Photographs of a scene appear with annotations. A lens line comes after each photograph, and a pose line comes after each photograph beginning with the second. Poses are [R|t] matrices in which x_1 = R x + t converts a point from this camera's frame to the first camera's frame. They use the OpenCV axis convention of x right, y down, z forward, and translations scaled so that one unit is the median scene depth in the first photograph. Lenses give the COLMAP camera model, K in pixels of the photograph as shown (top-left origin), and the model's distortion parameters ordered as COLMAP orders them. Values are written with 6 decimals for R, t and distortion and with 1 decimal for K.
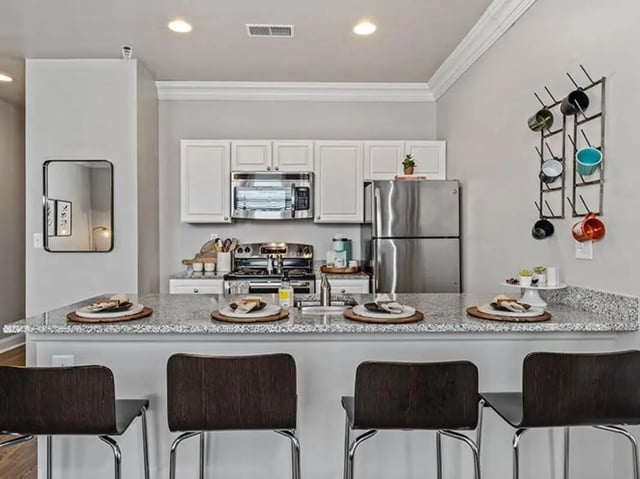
lens RADIAL K [[450.4, 0, 320.0], [0, 450.4, 239.5], [0, 0, 1]] dist [-0.011411, -0.002944]
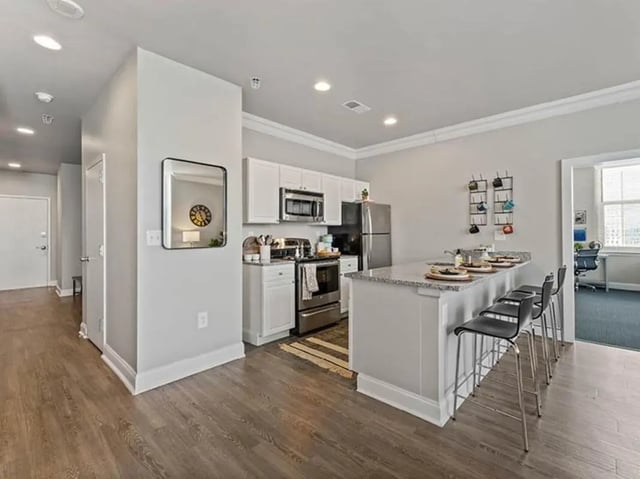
lens RADIAL K [[305.6, 0, 331.3], [0, 305.6, 233.2], [0, 0, 1]] dist [0.000990, -0.000231]
pose [[0.692207, -0.001139, 0.721698, -0.827424], [0.010027, 0.999917, -0.008039, 0.001781], [-0.721629, 0.012801, 0.692162, 0.249908]]
